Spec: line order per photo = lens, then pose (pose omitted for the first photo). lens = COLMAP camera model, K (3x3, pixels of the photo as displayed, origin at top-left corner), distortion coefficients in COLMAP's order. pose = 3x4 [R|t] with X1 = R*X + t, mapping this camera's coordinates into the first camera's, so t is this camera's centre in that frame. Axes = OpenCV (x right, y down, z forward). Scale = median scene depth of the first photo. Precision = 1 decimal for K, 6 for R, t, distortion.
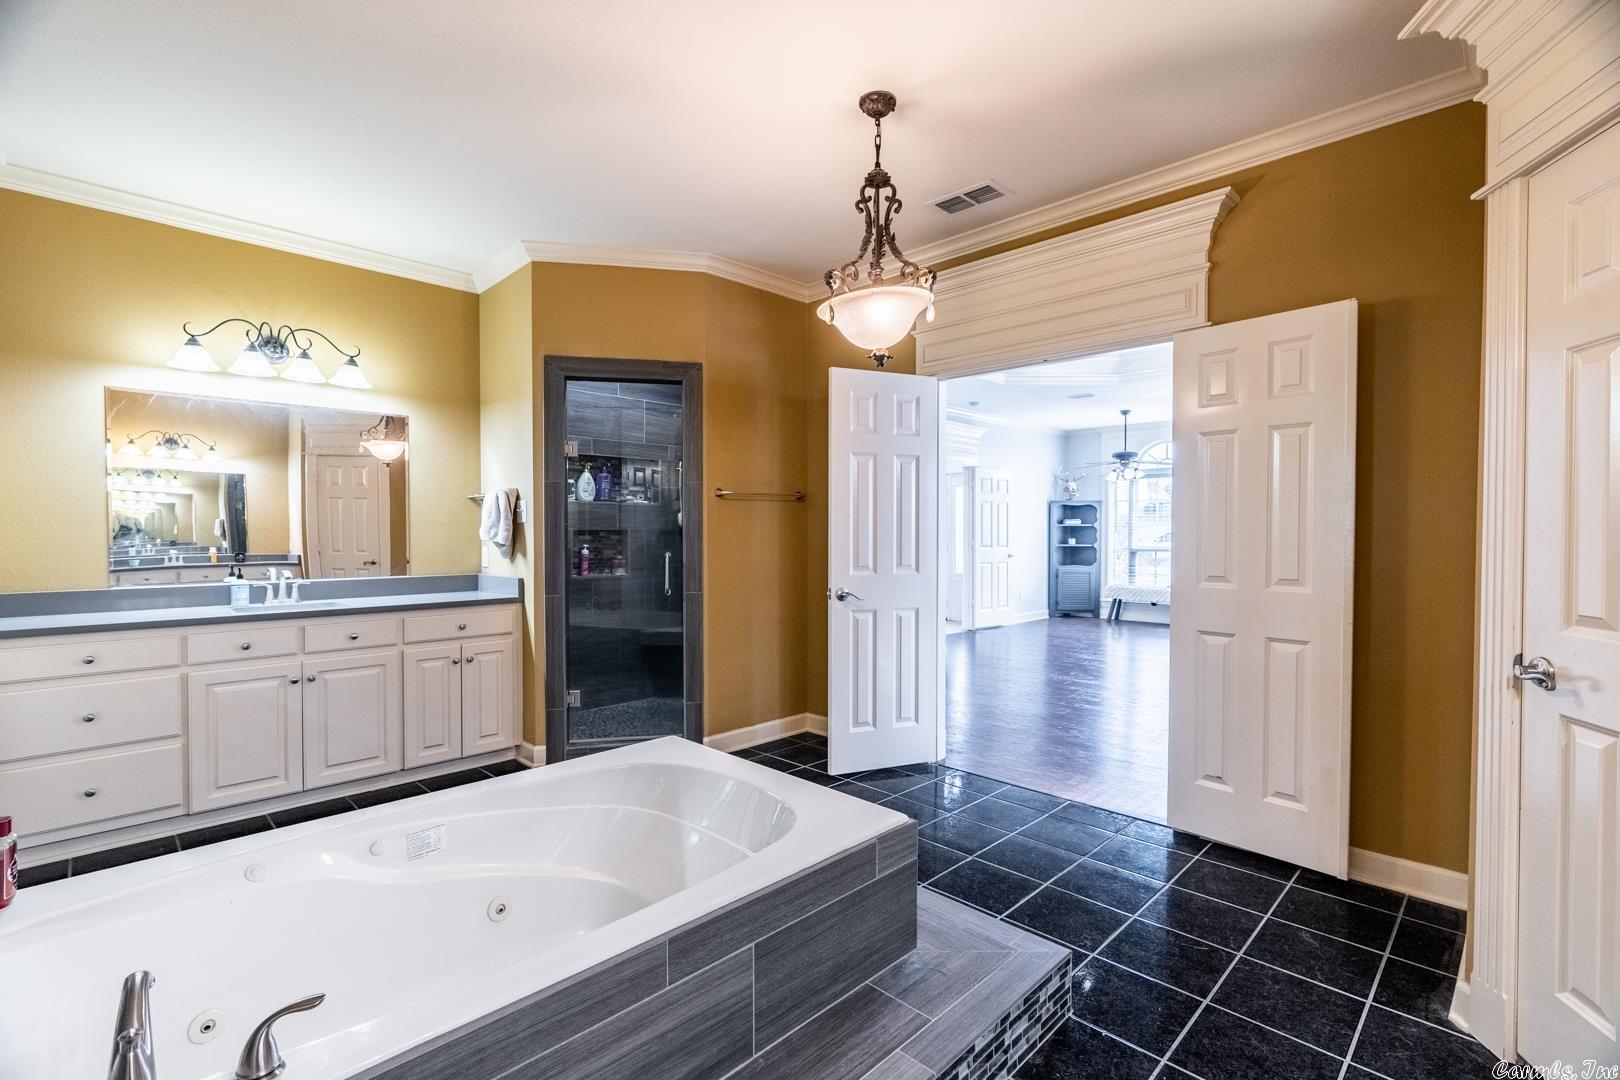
lens RADIAL K [[731.4, 0, 807.3], [0, 731.4, 541.1], [0, 0, 1]] dist [-0.009704, 0.000064]
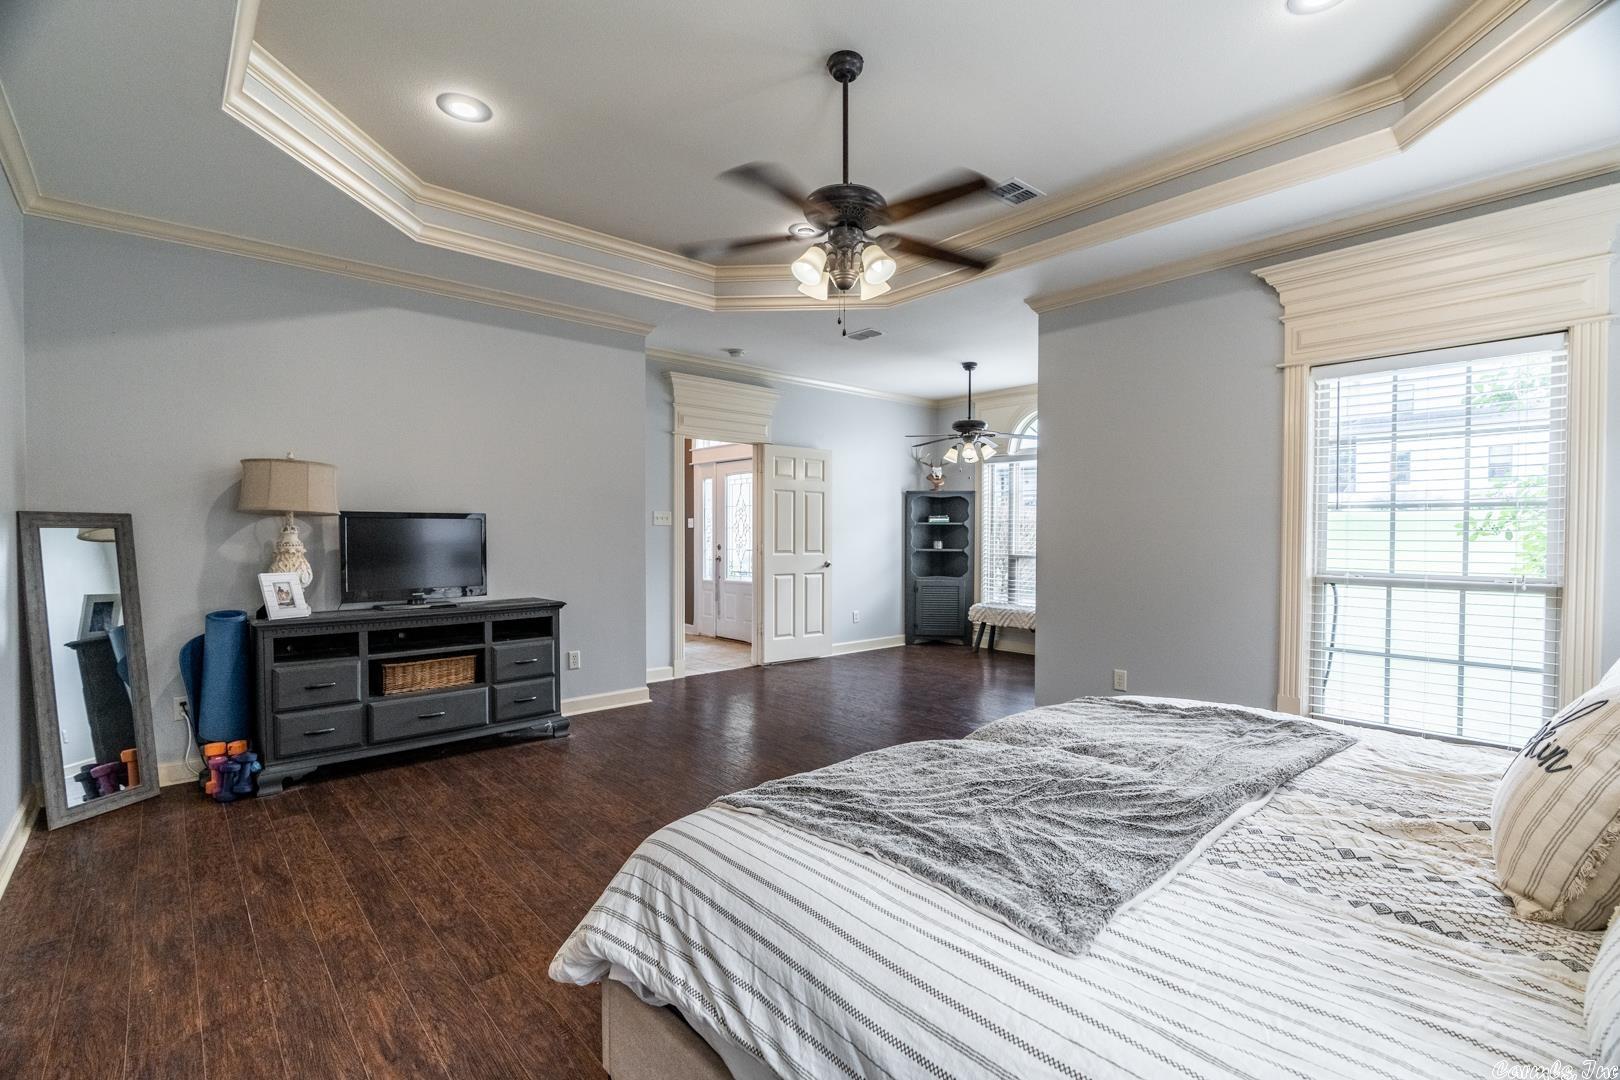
lens RADIAL K [[731.4, 0, 807.3], [0, 731.4, 541.1], [0, 0, 1]] dist [-0.009704, 0.000064]
pose [[0.998586, -0.000992, -0.053145, 0.268906], [0.000787, 0.999992, -0.003878, -0.000780], [0.053148, 0.003831, 0.998579, 0.233010]]
